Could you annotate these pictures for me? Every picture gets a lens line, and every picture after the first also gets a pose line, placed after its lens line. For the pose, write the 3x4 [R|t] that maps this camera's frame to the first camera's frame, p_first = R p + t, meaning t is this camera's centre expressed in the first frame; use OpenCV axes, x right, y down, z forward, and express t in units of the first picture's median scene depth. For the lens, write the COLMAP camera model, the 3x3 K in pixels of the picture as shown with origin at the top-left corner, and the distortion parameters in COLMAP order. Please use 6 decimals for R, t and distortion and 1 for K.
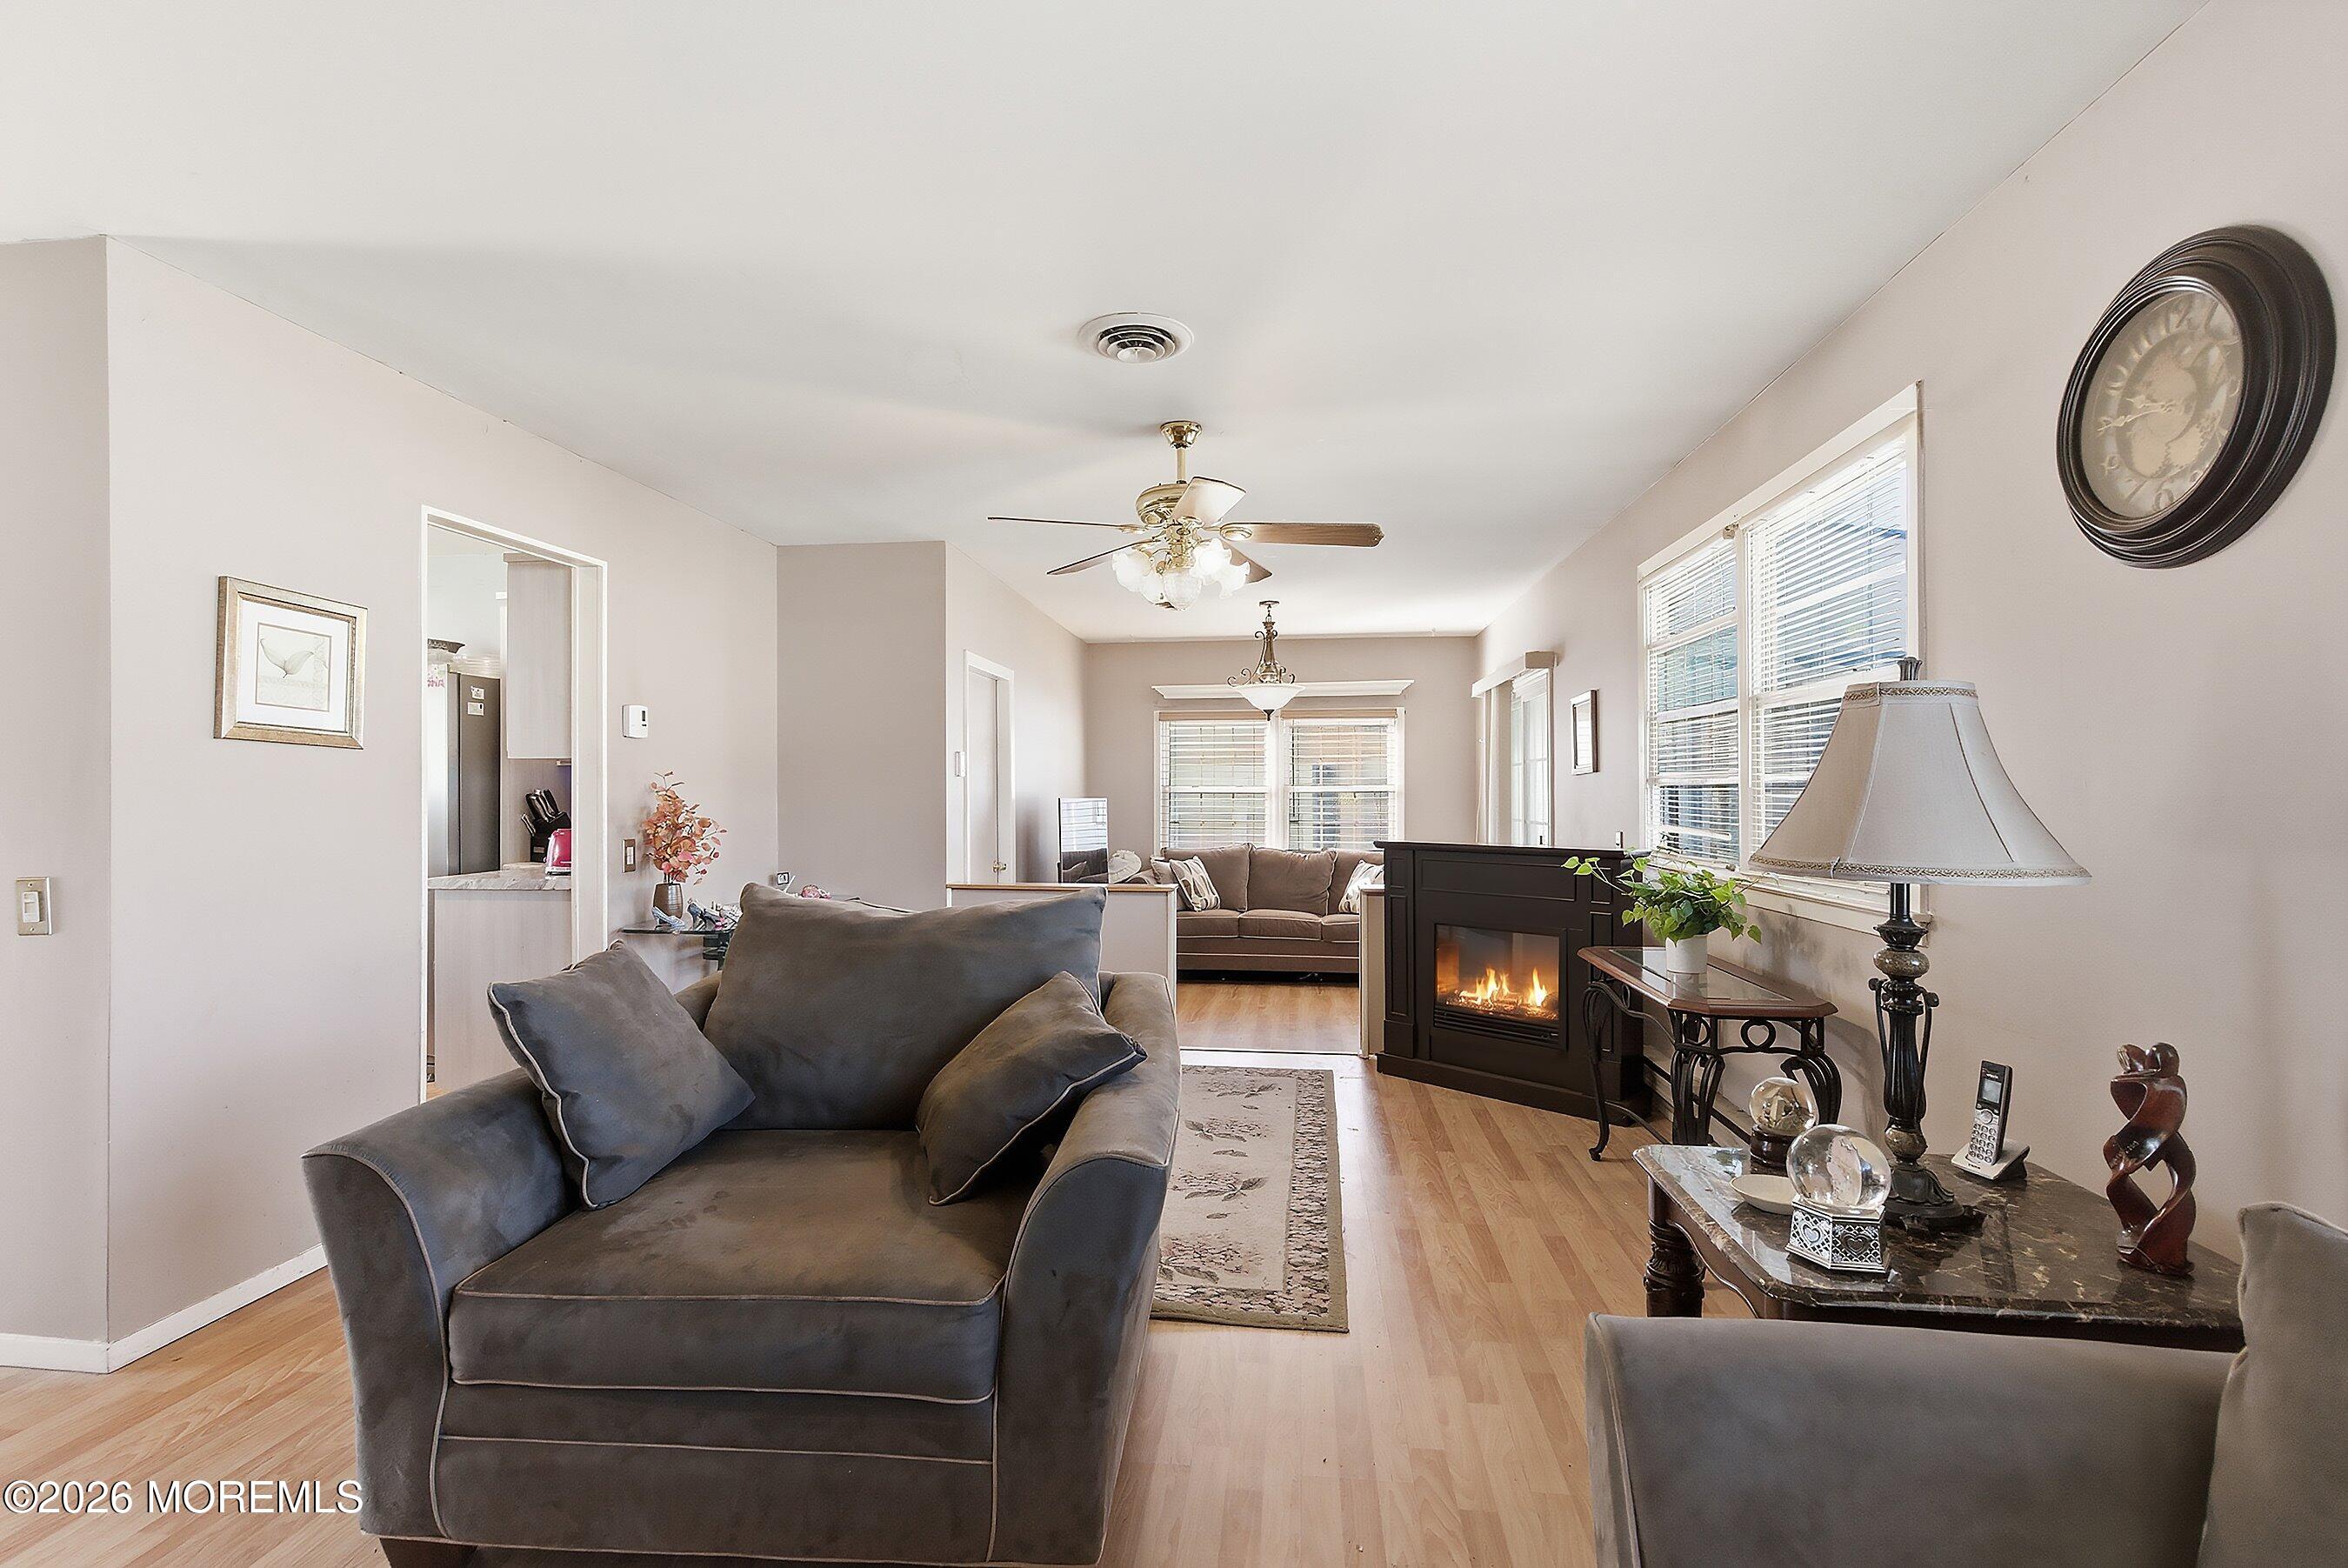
lens RADIAL K [[1067.7, 0, 1187.1], [0, 1067.7, 794.0], [0, 0, 1]] dist [-0.028232, -0.000063]
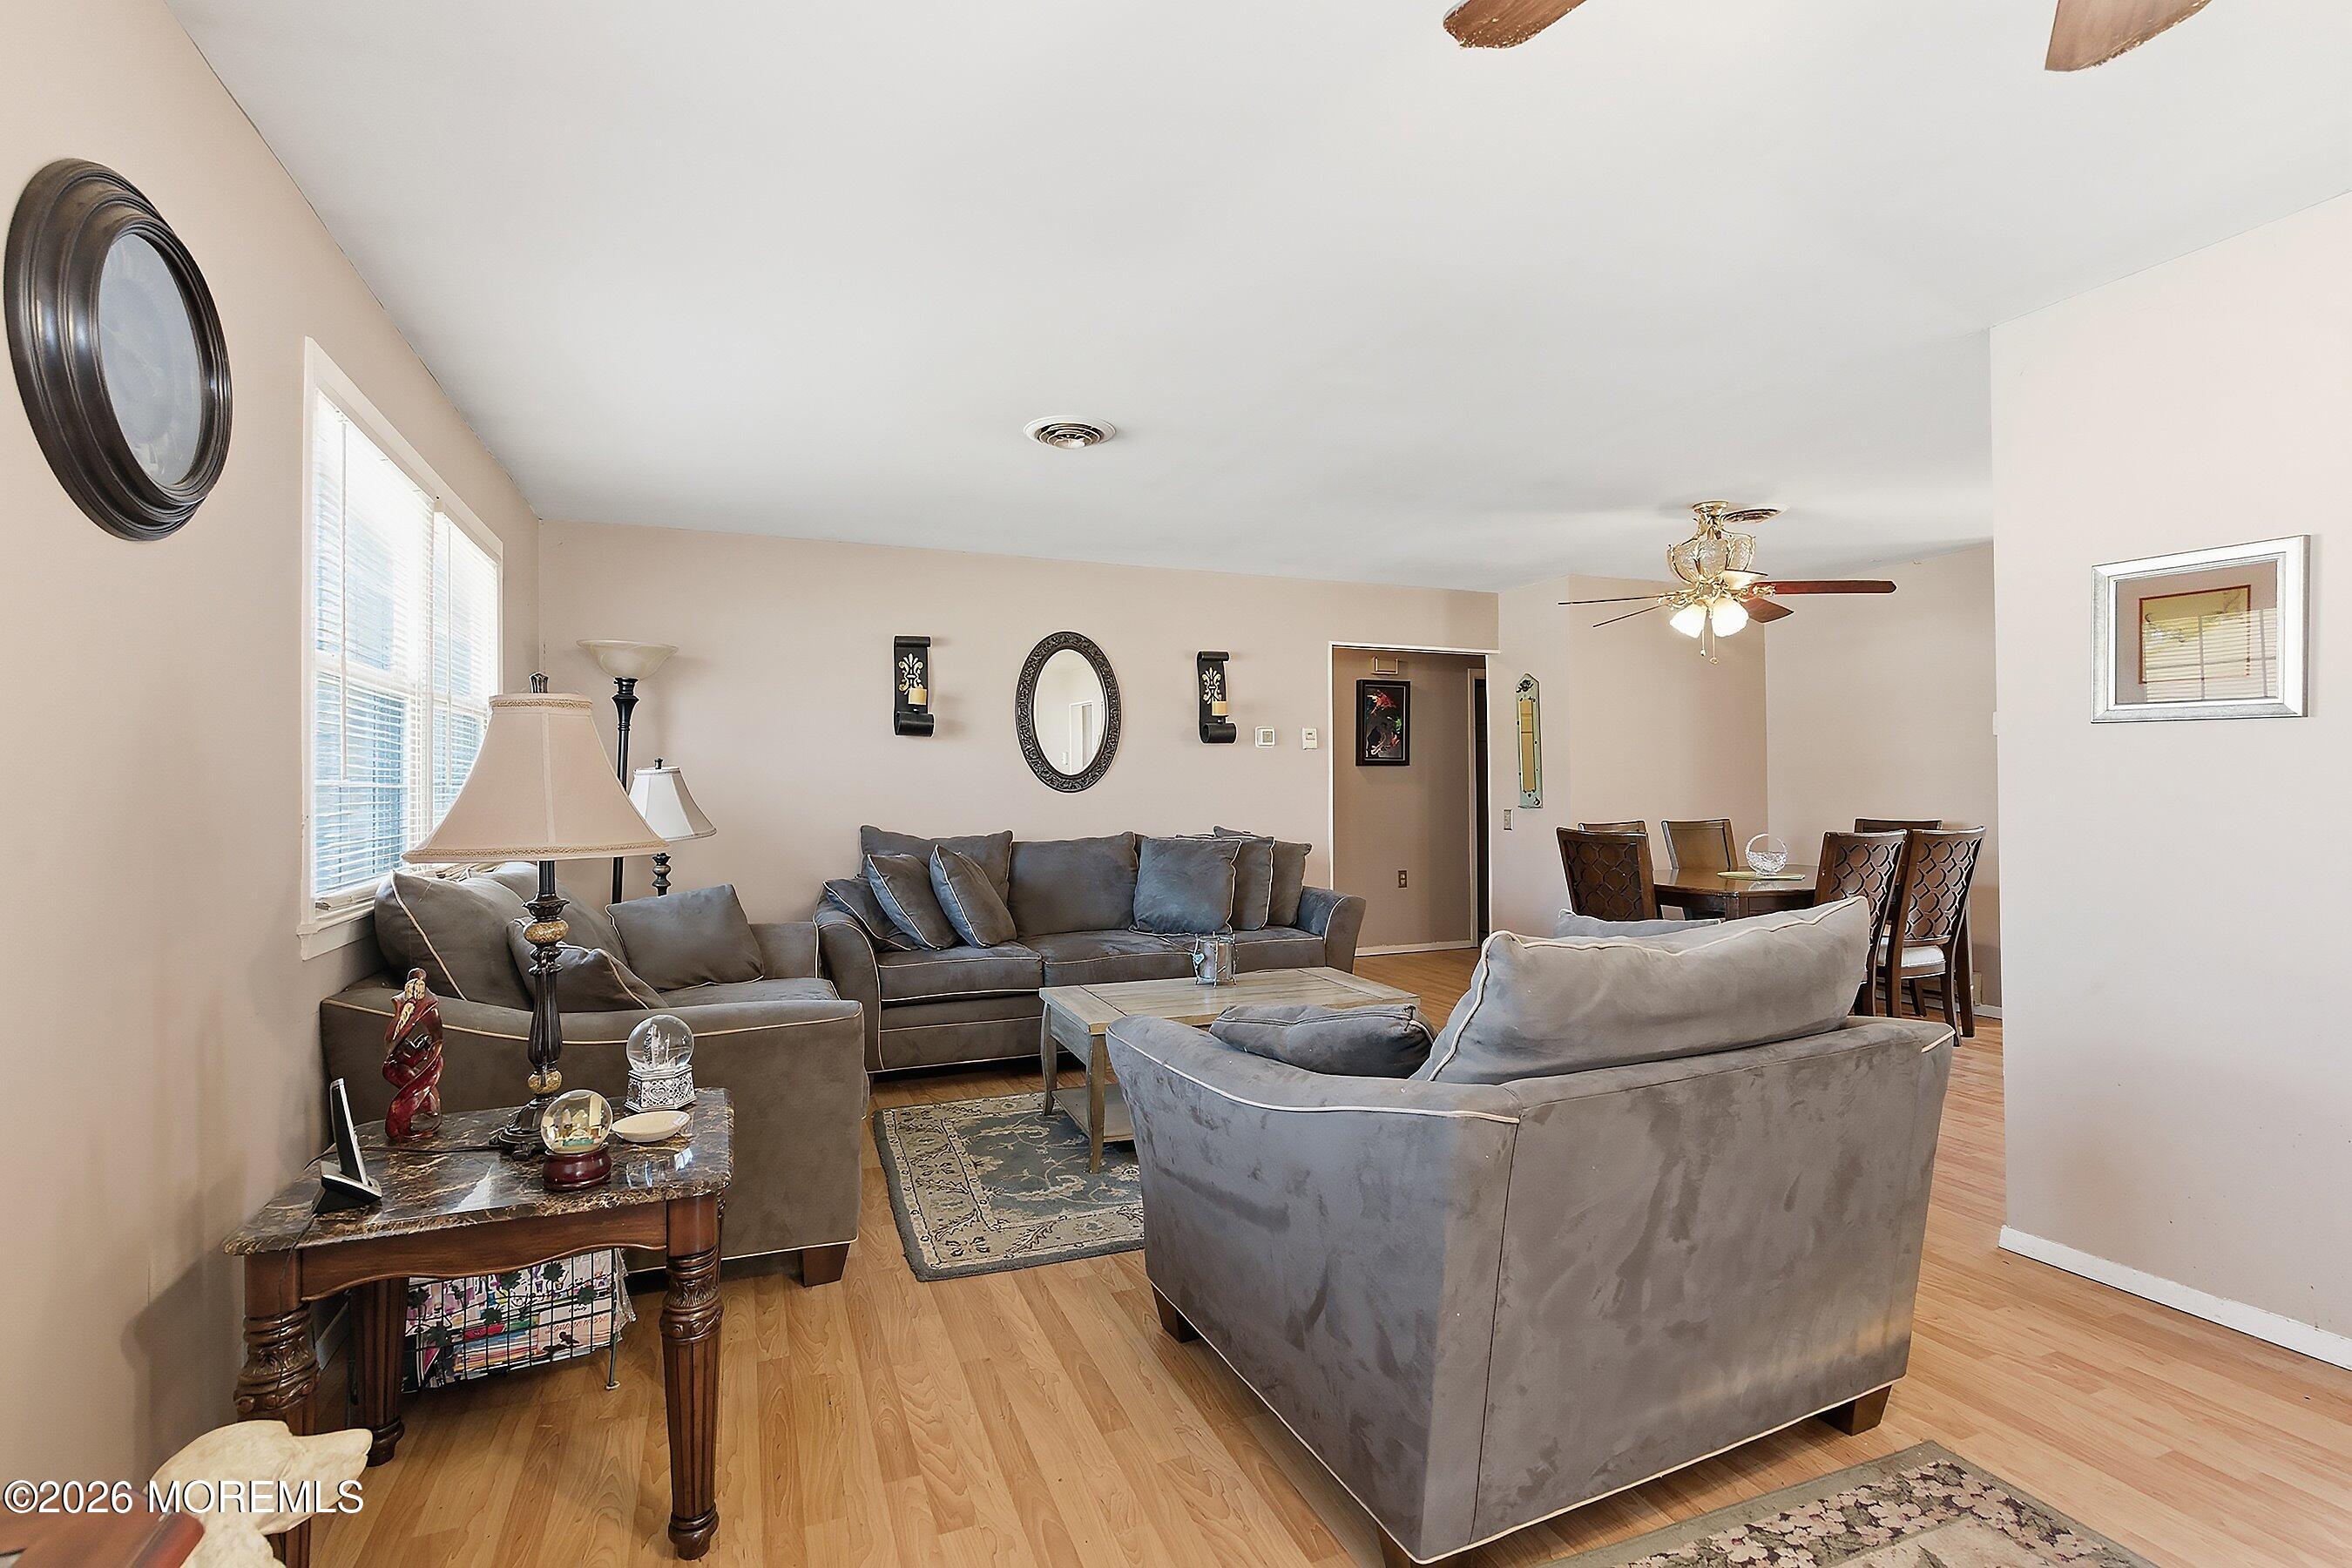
lens RADIAL K [[1065.1, 0, 1165.8], [0, 1065.1, 788.8], [0, 0, 1]] dist [-0.000937, -0.000007]
pose [[-0.889255, 0.007165, -0.457356, 0.162924], [0.008694, 0.999961, -0.001240, 0.002991], [0.457330, -0.005079, -0.889283, 0.642347]]
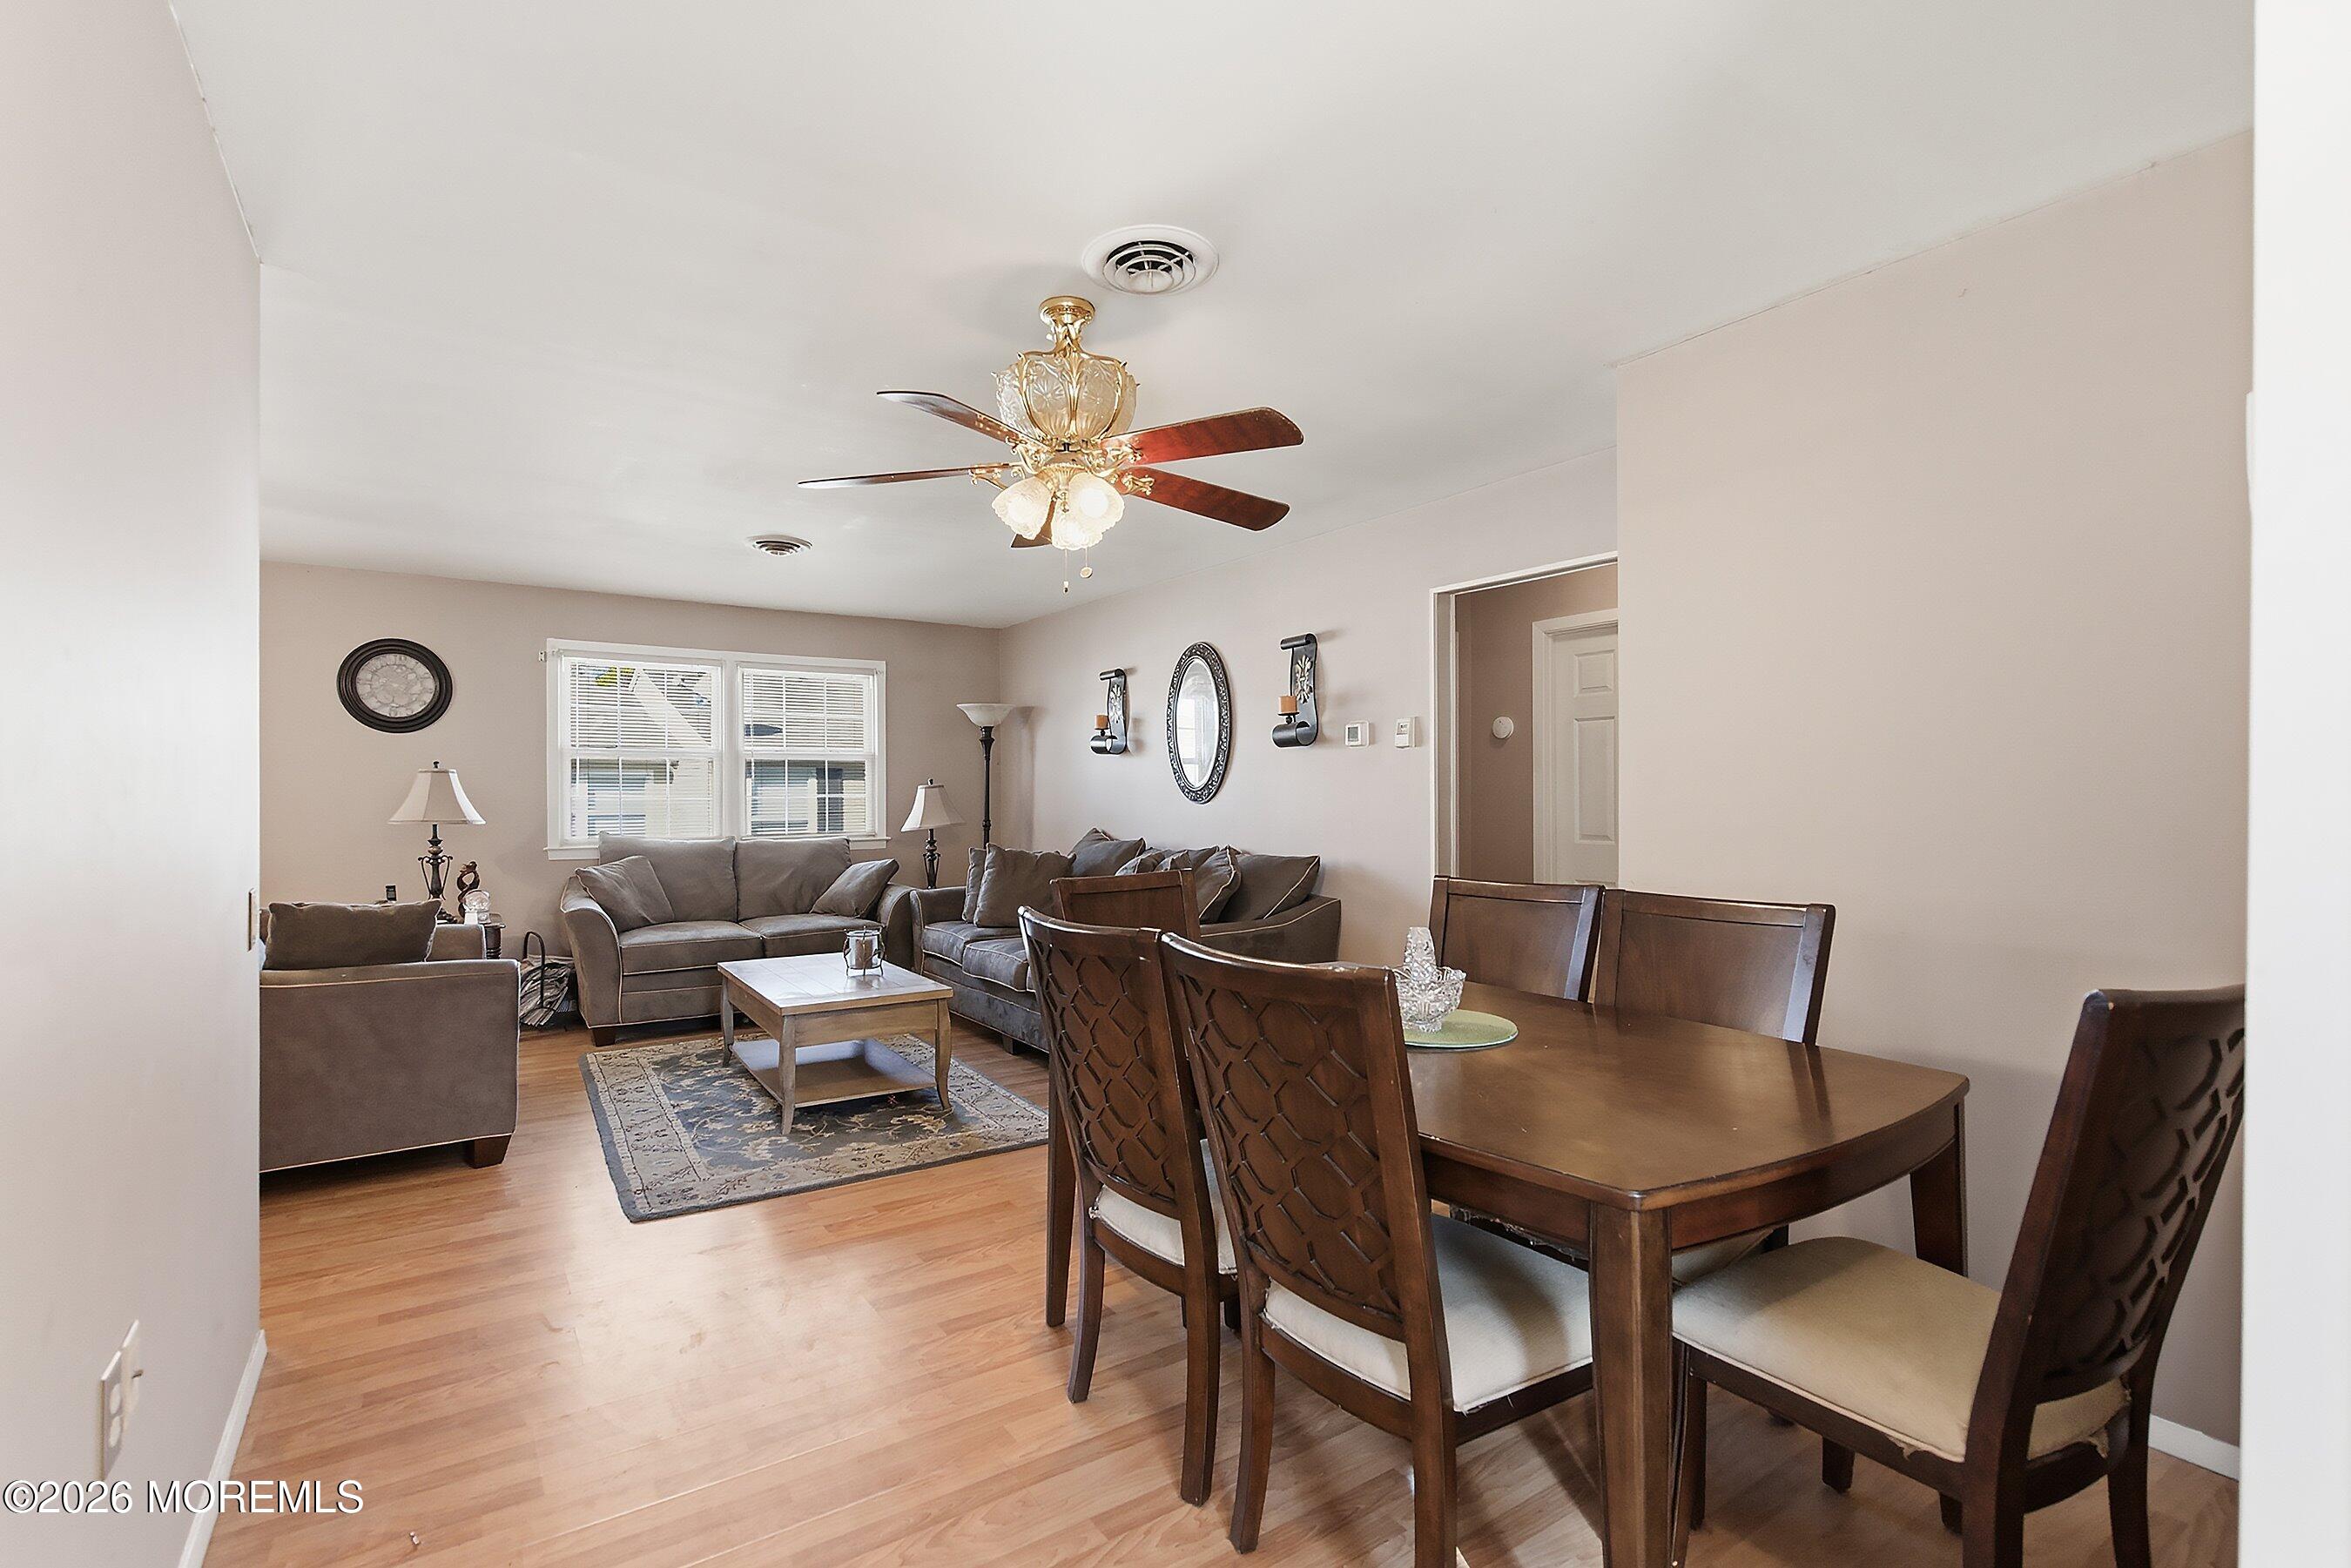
lens RADIAL K [[1076.0, 0, 1176.6], [0, 1076.0, 803.1], [0, 0, 1]] dist [-0.002949, -0.000154]
pose [[-0.644648, -0.000629, 0.764479, -0.954462], [0.002239, 0.999994, 0.002711, 0.001279], [-0.764476, 0.003460, -0.644643, 0.381027]]
